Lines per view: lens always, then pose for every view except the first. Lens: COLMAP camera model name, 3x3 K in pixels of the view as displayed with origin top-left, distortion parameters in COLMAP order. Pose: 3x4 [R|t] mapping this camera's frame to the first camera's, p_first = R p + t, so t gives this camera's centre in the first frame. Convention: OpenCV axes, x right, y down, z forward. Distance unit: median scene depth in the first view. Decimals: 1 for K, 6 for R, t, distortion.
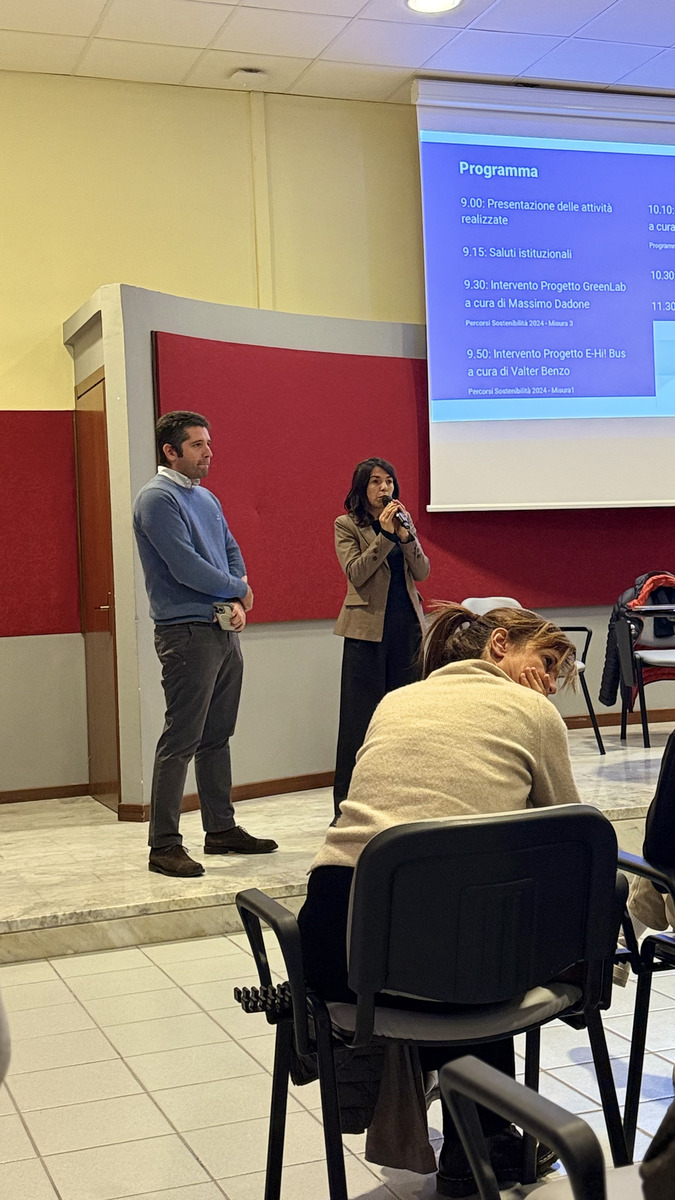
lens RADIAL K [[1207.8, 0, 337.5], [0, 1207.8, 600.0], [0, 0, 1]] dist [0.279183, -0.684358]
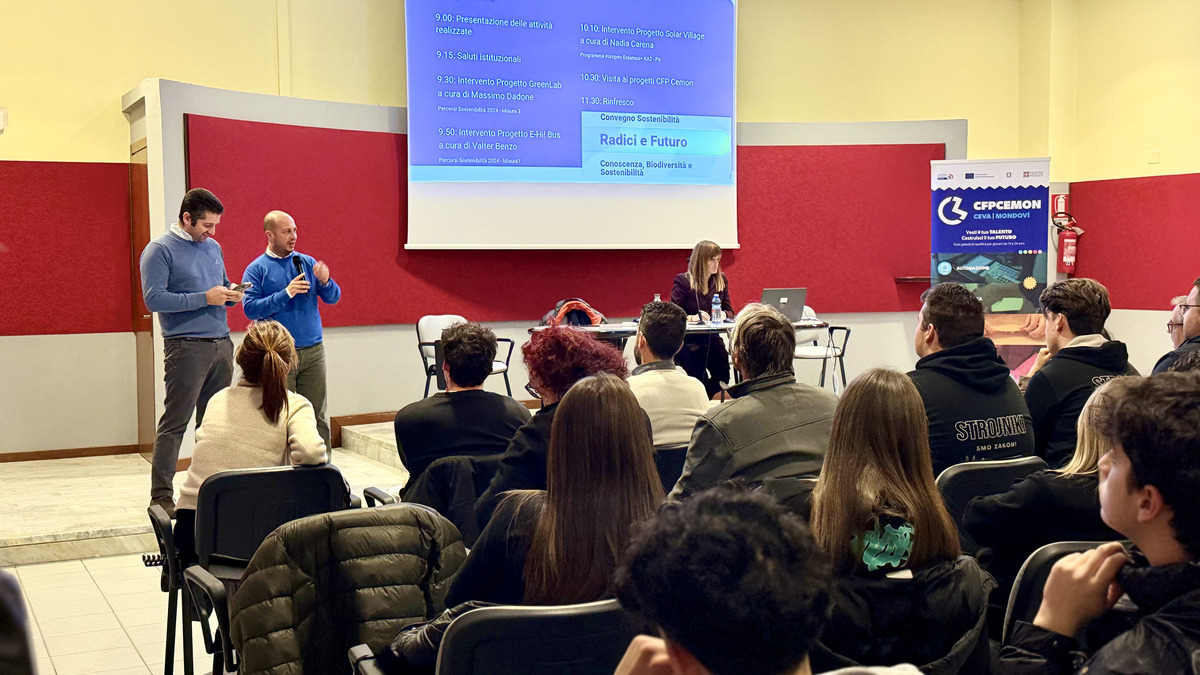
lens RADIAL K [[1232.7, 0, 600.0], [0, 1232.7, 337.5], [0, 0, 1]] dist [0.191556, -0.253706]
pose [[0.996413, 0.026911, 0.080228, 0.185584], [-0.031991, 0.997518, 0.062723, -0.068977], [-0.078341, -0.065064, 0.994801, -0.400450]]
